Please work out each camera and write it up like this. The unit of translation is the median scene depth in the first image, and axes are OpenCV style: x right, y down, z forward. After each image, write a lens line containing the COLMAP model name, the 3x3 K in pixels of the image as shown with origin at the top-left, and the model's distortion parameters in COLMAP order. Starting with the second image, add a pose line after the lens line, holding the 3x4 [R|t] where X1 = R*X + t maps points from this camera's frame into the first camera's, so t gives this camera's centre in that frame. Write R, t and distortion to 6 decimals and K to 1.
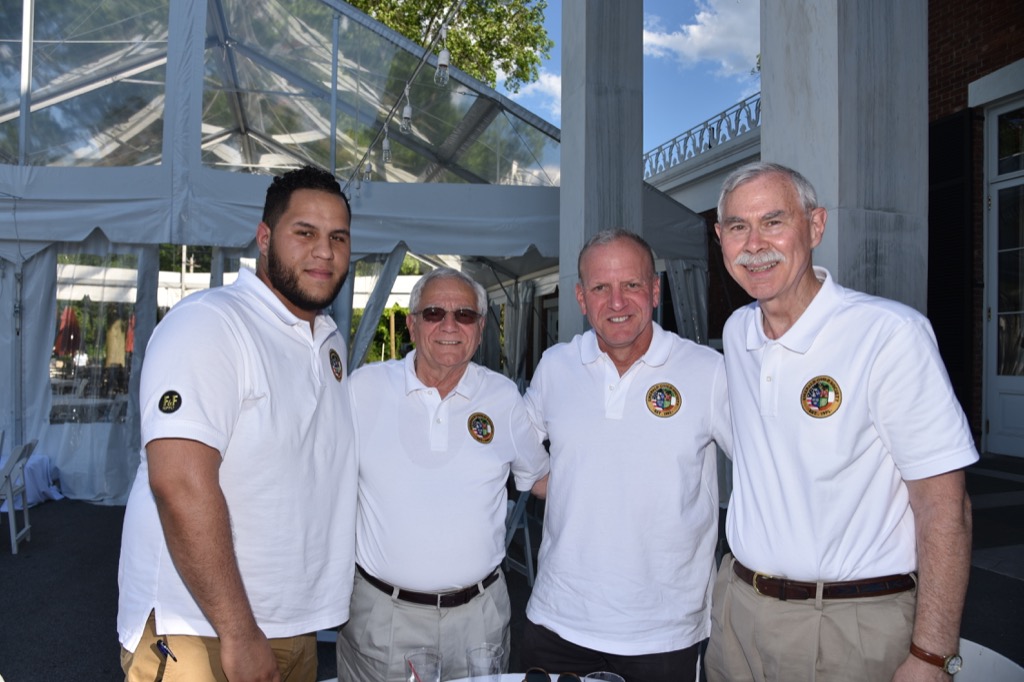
lens RADIAL K [[733.4, 0, 484.1], [0, 733.4, 343.3], [0, 0, 1]] dist [-0.061492, 0.008884]
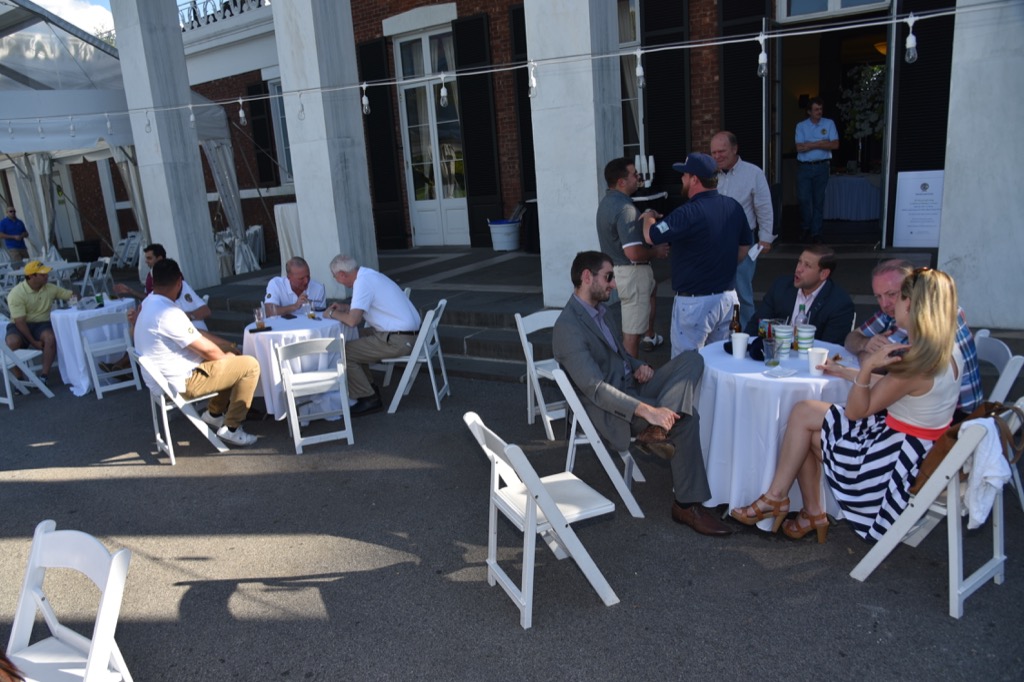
lens RADIAL K [[733.4, 0, 484.1], [0, 733.4, 343.3], [0, 0, 1]] dist [-0.061492, 0.008884]
pose [[0.773674, -0.219737, 0.594259, -0.275550], [0.088033, 0.966117, 0.242626, -0.036996], [-0.627438, -0.135399, 0.766804, -0.504747]]
